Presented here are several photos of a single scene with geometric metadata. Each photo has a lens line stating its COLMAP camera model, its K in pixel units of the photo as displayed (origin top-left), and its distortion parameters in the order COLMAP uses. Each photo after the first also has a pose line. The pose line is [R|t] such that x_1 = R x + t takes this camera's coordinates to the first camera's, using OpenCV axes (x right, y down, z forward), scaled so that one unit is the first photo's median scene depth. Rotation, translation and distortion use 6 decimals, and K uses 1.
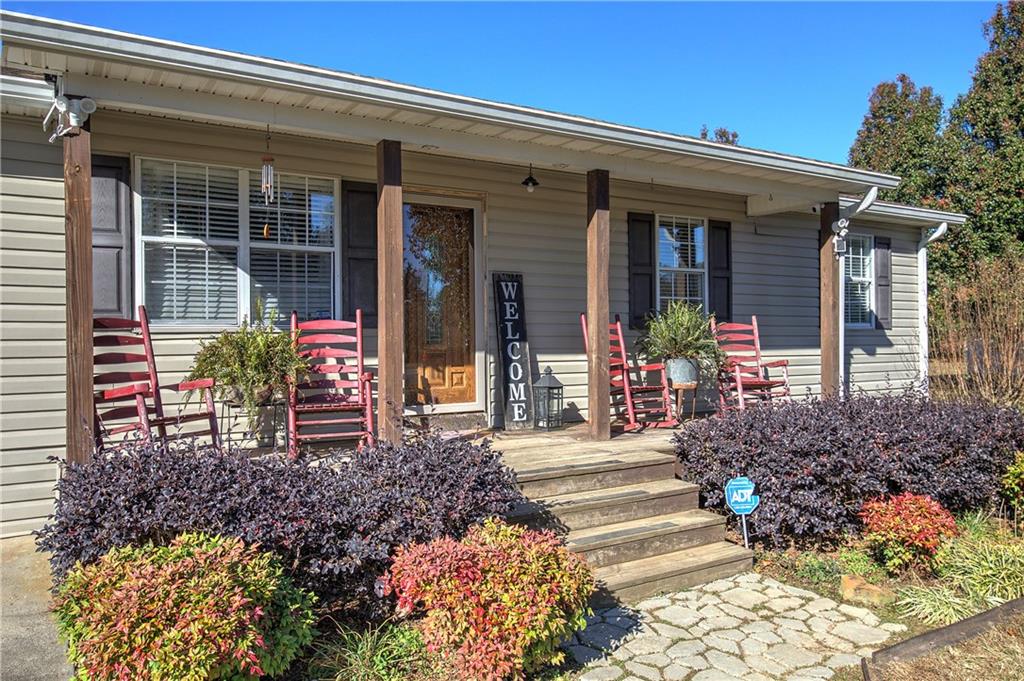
lens RADIAL K [[753.0, 0, 512.0], [0, 753.0, 340.5], [0, 0, 1]] dist [0.047296, -0.048065]
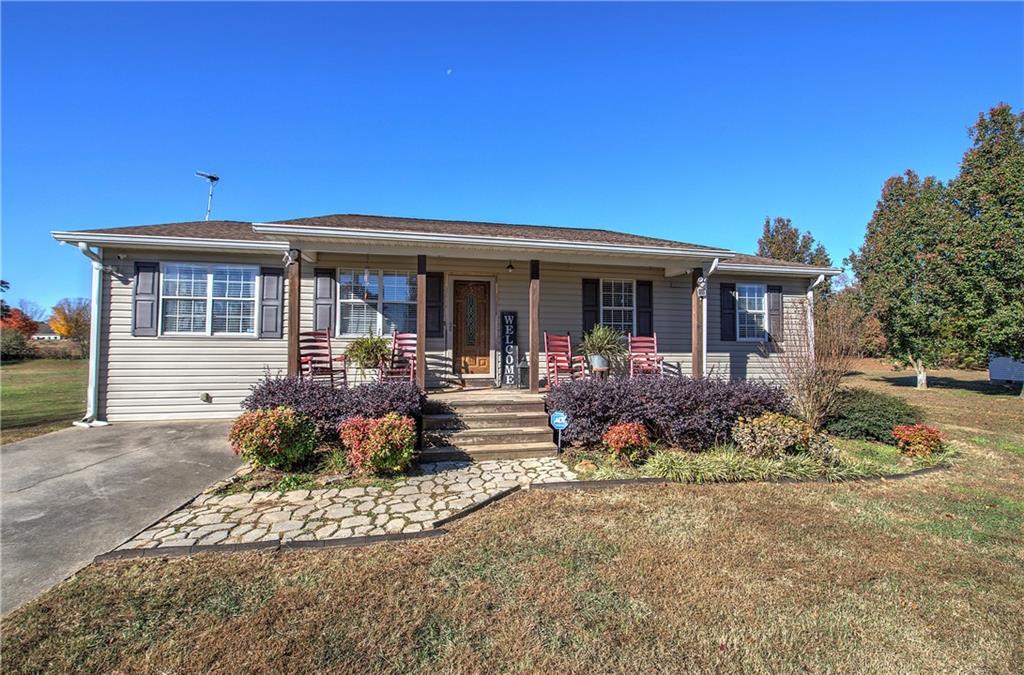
lens RADIAL K [[429.2, 0, 509.1], [0, 429.2, 333.9], [0, 0, 1]] dist [0.001326, -0.000037]
pose [[0.935850, -0.000291, -0.352400, 0.406546], [-0.013827, 0.999199, -0.037546, 0.015009], [0.352128, 0.040010, 0.935096, -0.086866]]
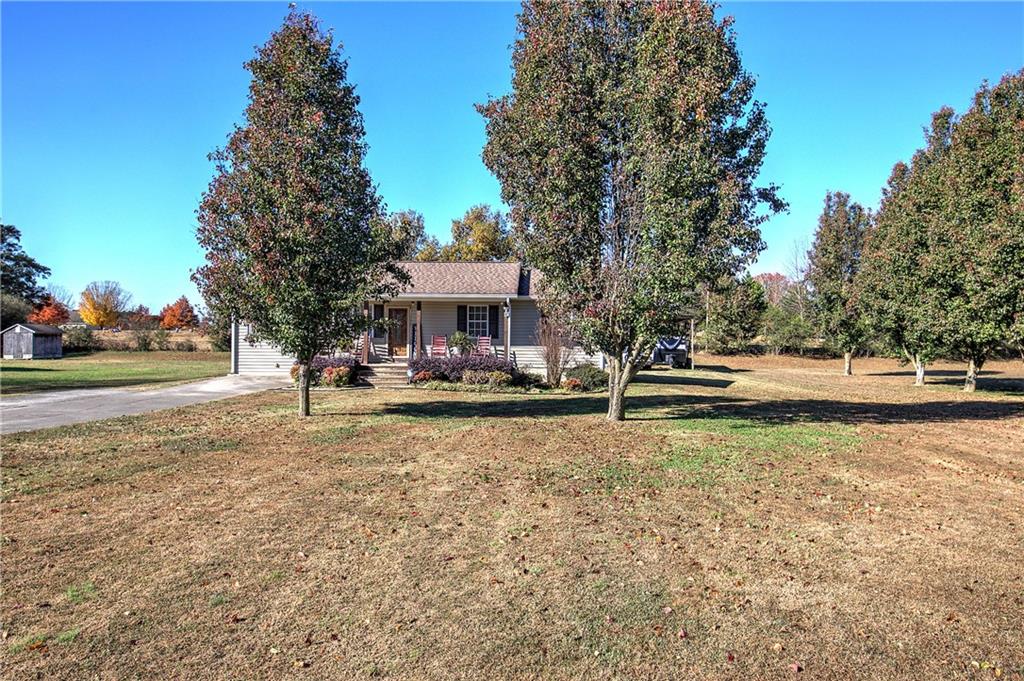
lens RADIAL K [[655.5, 0, 512.0], [0, 655.5, 340.5], [0, 0, 1]] dist [0.042210, 0.000106]
pose [[0.838489, 0.013517, -0.544751, 2.291850], [-0.015966, 0.999873, 0.000235, -0.011822], [0.544685, 0.008501, 0.838598, -1.614581]]
